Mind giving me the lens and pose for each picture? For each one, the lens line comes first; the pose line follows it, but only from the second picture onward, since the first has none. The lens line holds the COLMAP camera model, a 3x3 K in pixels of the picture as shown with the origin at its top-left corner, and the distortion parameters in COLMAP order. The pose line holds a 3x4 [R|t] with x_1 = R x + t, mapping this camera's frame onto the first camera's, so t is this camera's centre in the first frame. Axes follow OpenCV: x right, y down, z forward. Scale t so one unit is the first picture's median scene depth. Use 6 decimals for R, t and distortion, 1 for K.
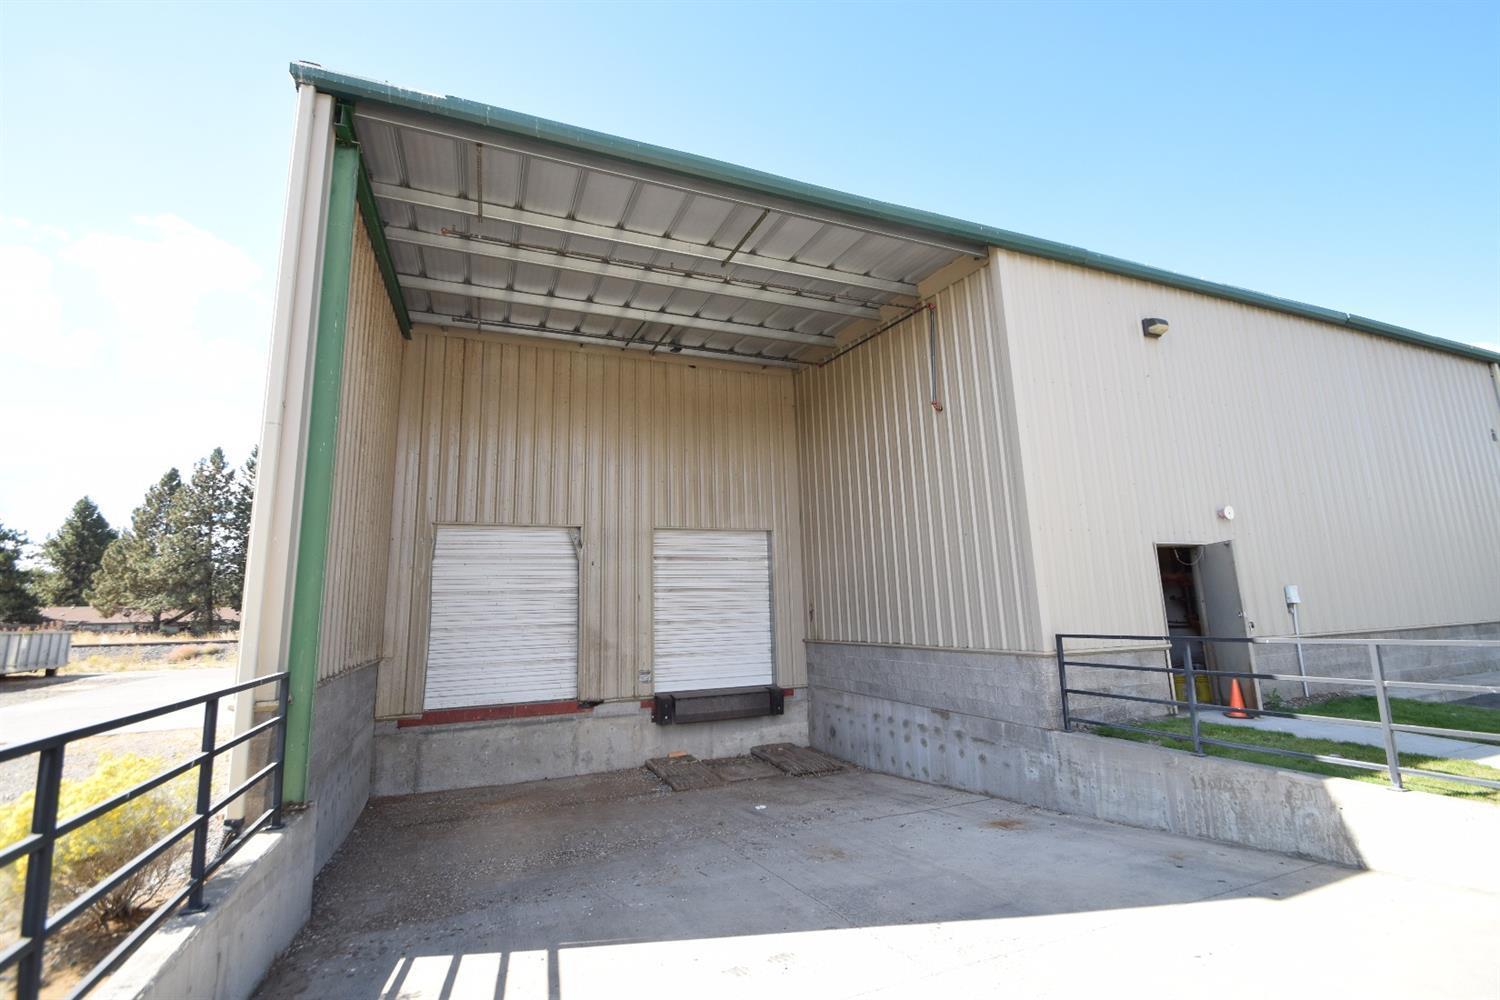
lens RADIAL K [[653.3, 0, 743.0], [0, 653.3, 490.8], [0, 0, 1]] dist [0.014130, -0.014645]
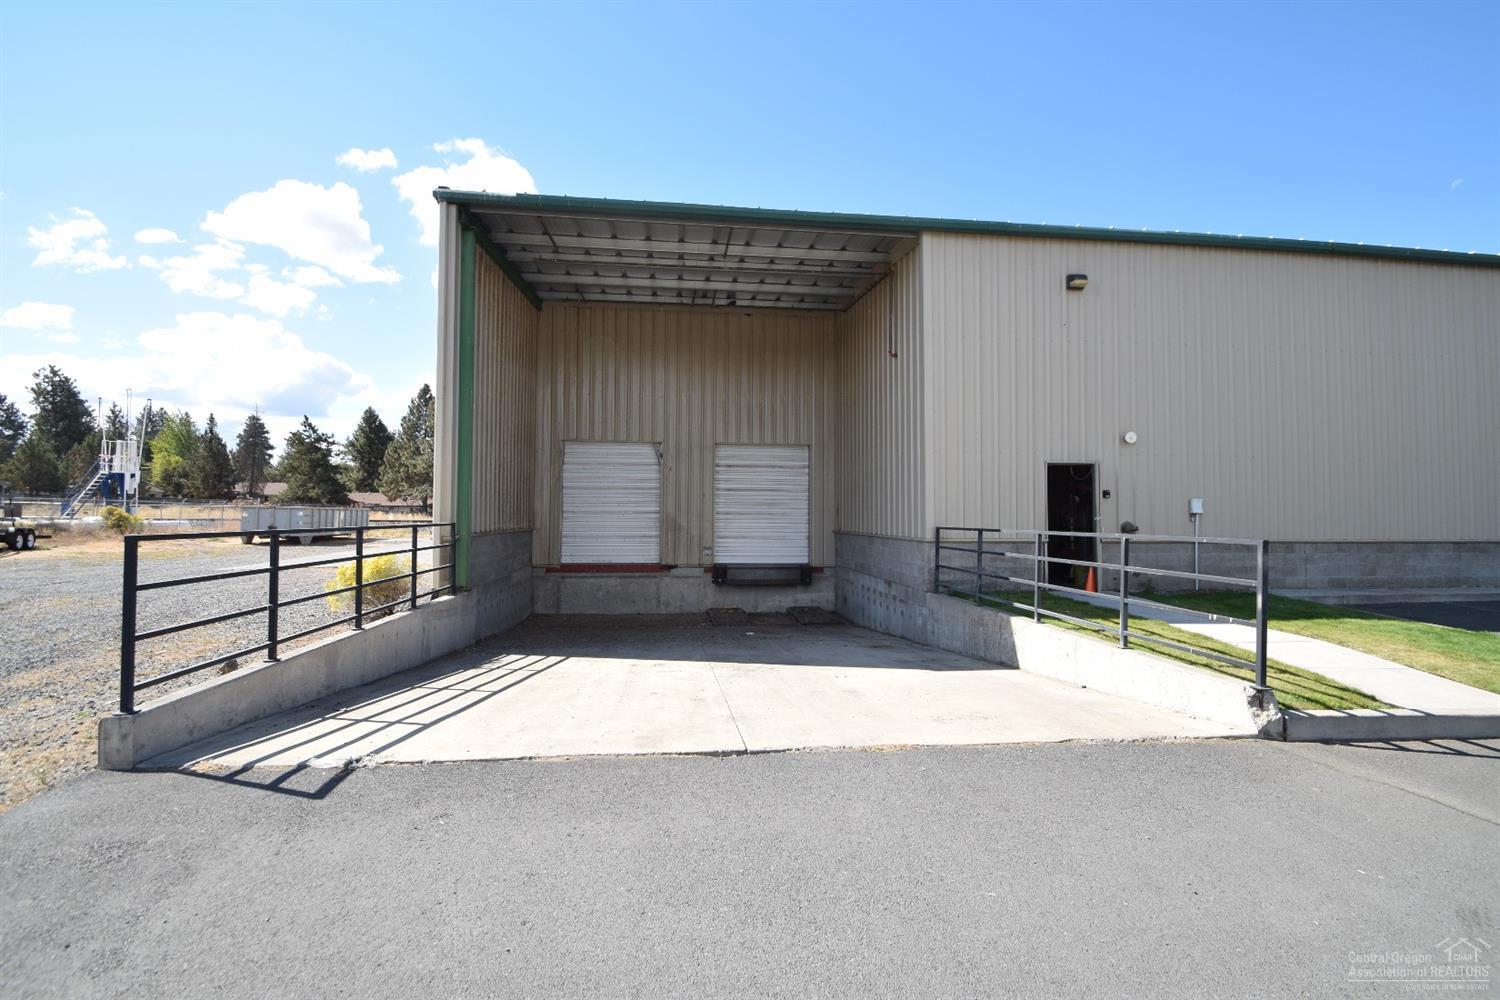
lens RADIAL K [[653.9, 0, 744.5], [0, 653.9, 490.6], [0, 0, 1]] dist [0.017998, -0.016519]
pose [[0.962636, 0.025912, -0.269557, 0.300910], [0.014200, 0.989212, 0.145802, -0.044442], [0.270427, -0.144182, 0.951883, -0.284028]]
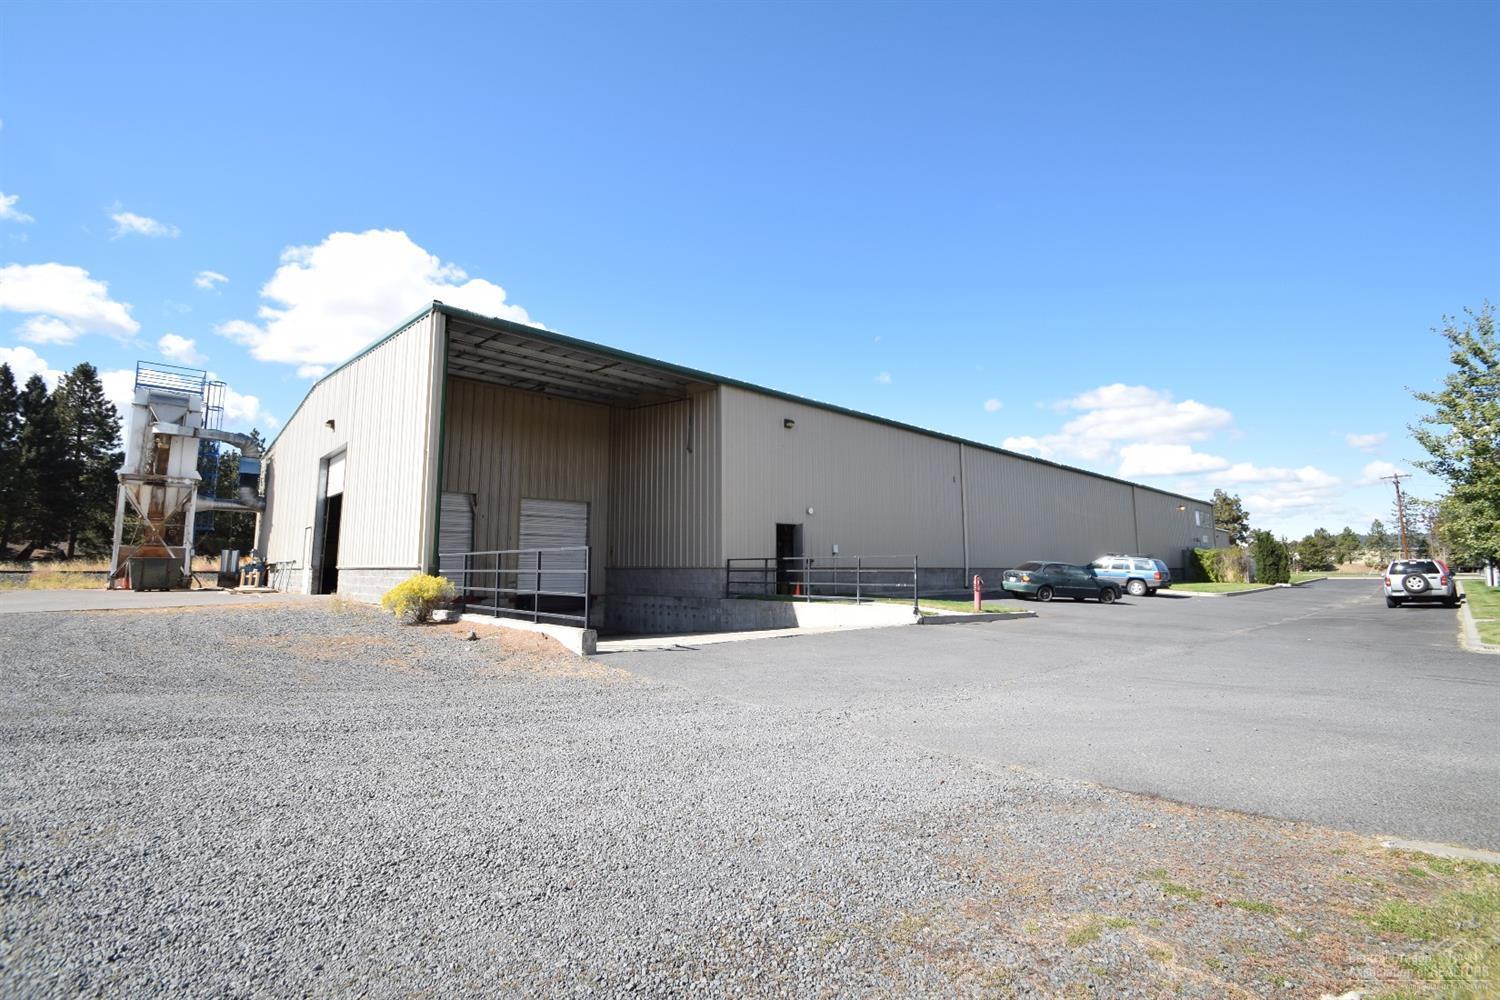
lens RADIAL K [[658.0, 0, 740.5], [0, 658.0, 492.9], [0, 0, 1]] dist [0.001360, -0.012436]
pose [[0.936329, 0.068912, 0.344295, -0.201724], [-0.089962, 0.994904, 0.045522, -0.084474], [-0.339403, -0.073597, 0.937757, -0.794423]]
